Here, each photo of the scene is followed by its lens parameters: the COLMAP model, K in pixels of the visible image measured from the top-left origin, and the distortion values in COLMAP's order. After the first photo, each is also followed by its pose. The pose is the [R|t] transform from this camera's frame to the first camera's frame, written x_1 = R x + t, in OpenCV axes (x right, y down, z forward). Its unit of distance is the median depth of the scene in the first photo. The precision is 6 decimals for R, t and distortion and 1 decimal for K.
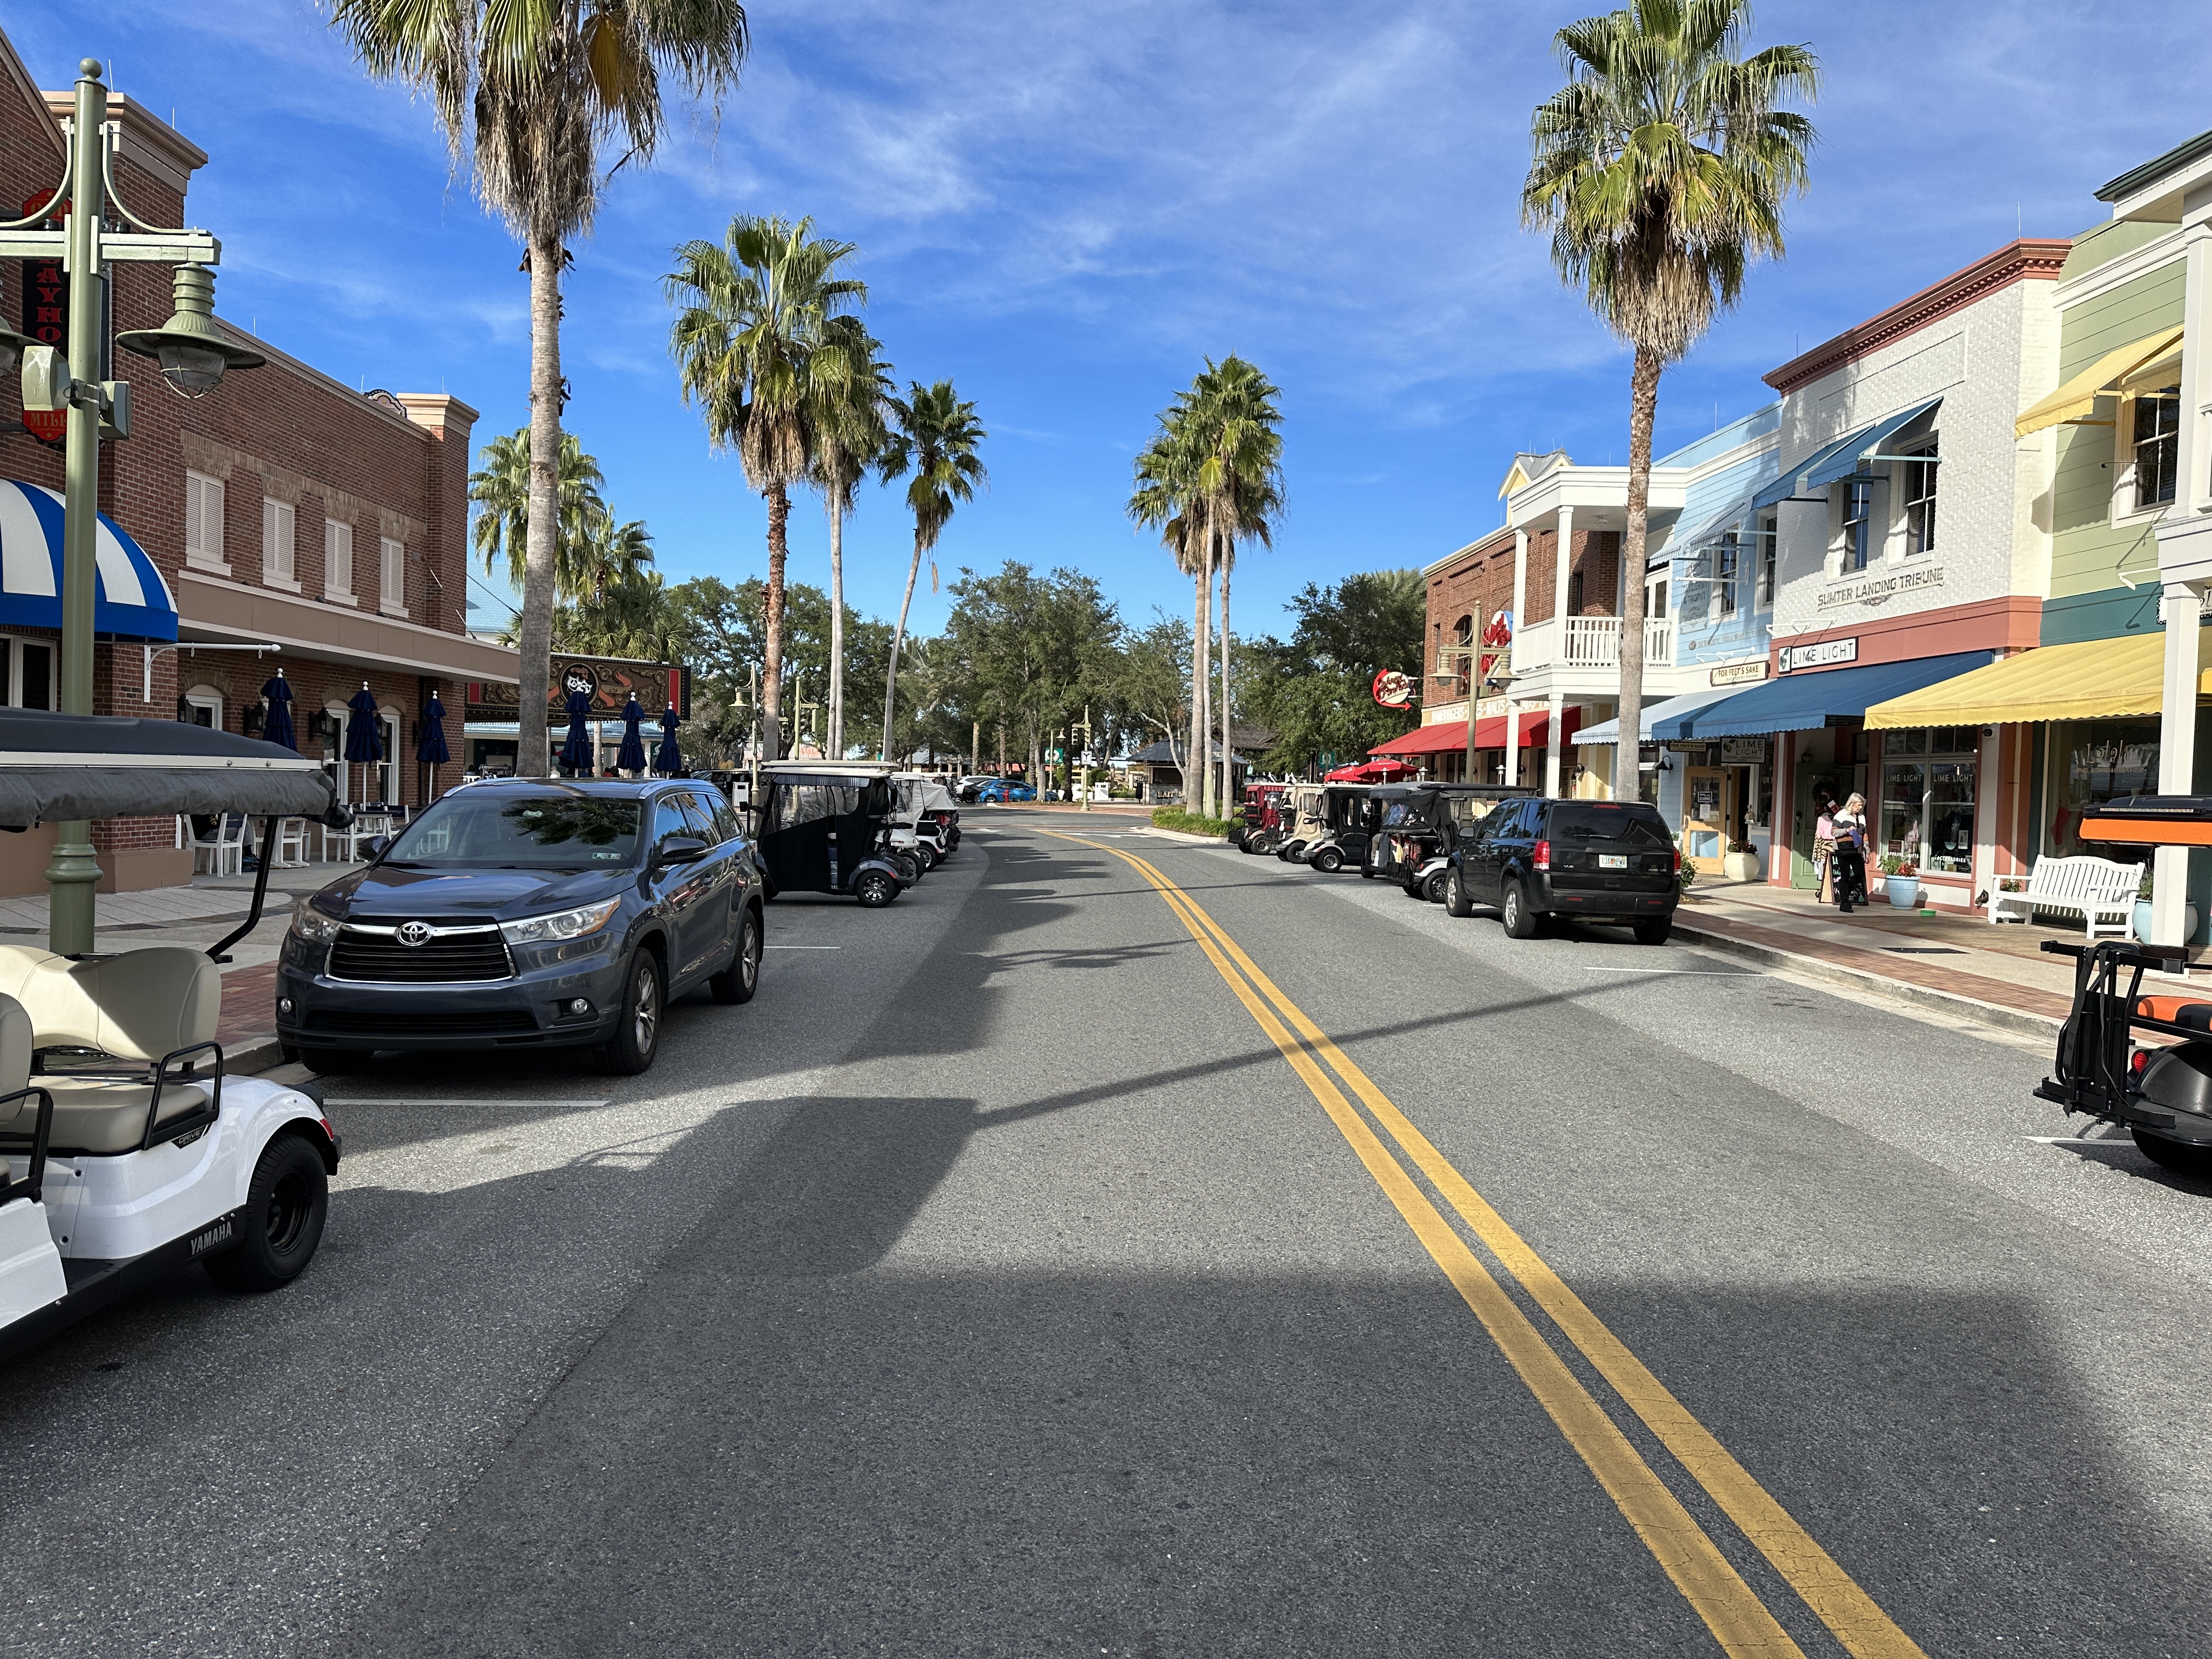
lens RADIAL K [[1493.7, 0, 1106.0], [0, 1493.7, 829.5], [0, 0, 1]] dist [0.098843, -0.096849]
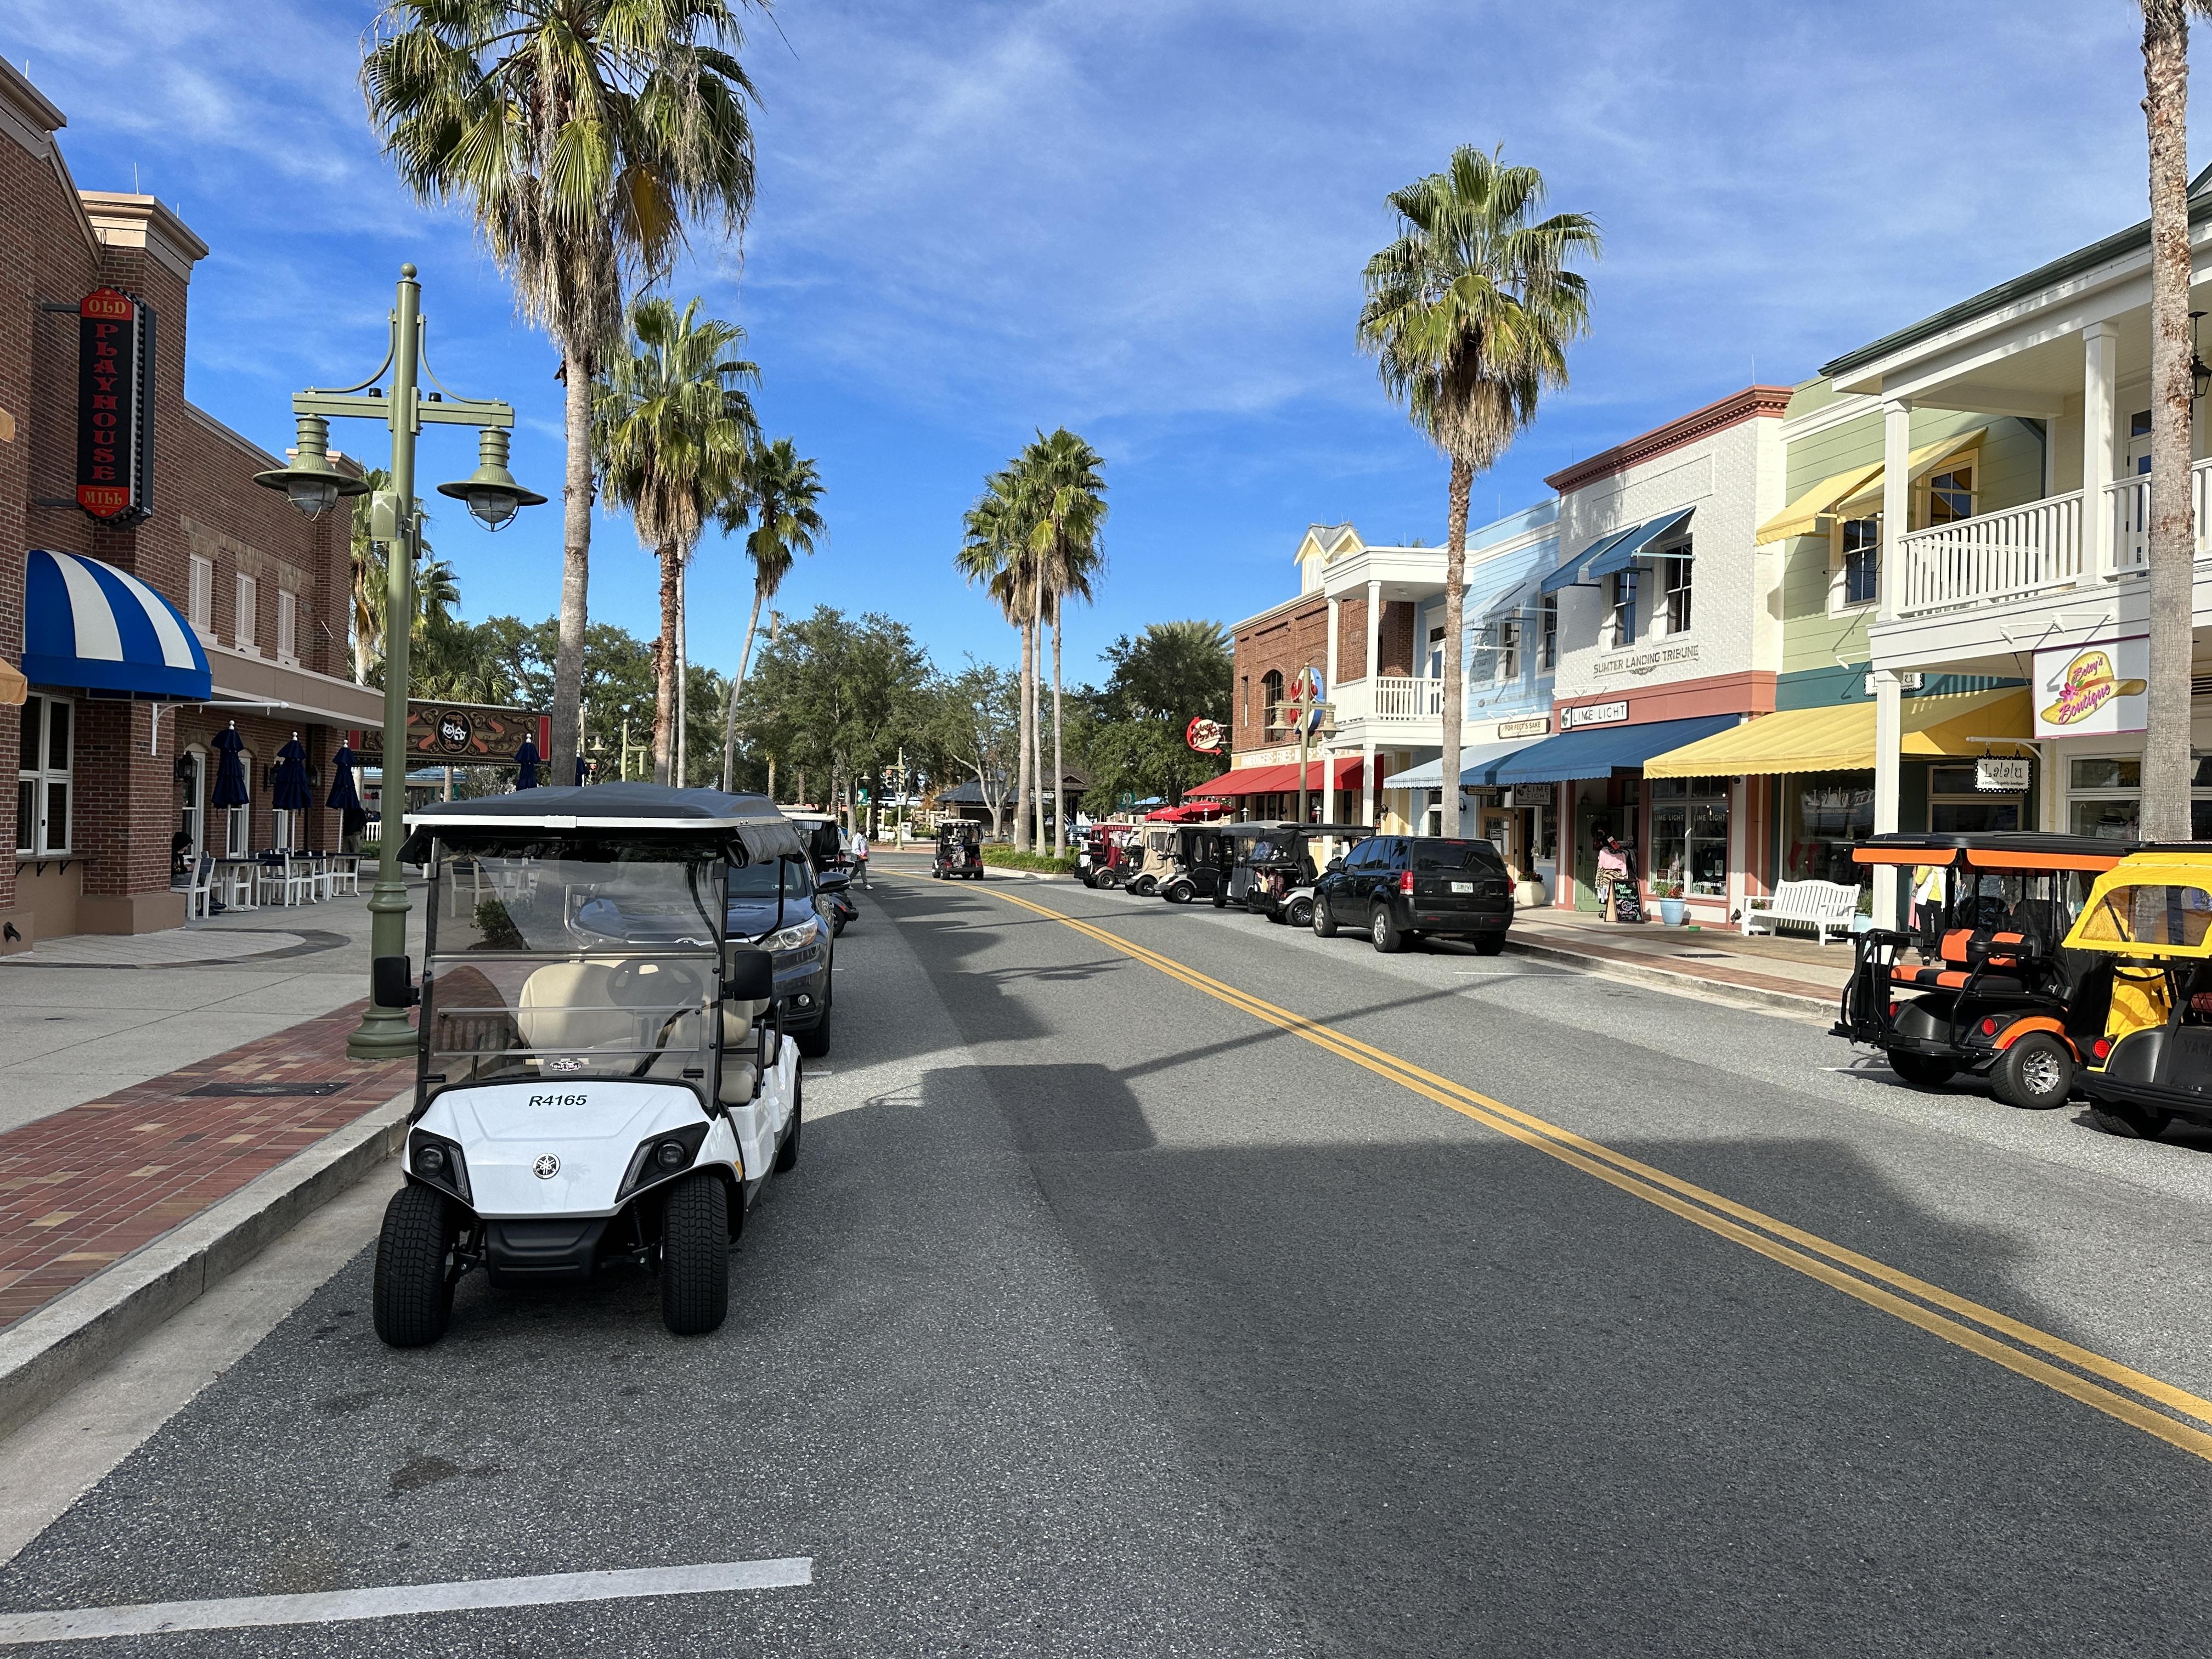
lens RADIAL K [[1493.7, 0, 1106.0], [0, 1493.7, 829.5], [0, 0, 1]] dist [0.098843, -0.096849]
pose [[0.988253, -0.005920, 0.152709, -0.092247], [0.009888, 0.999633, -0.025240, 0.001360], [-0.152503, 0.026453, 0.987949, -0.106207]]
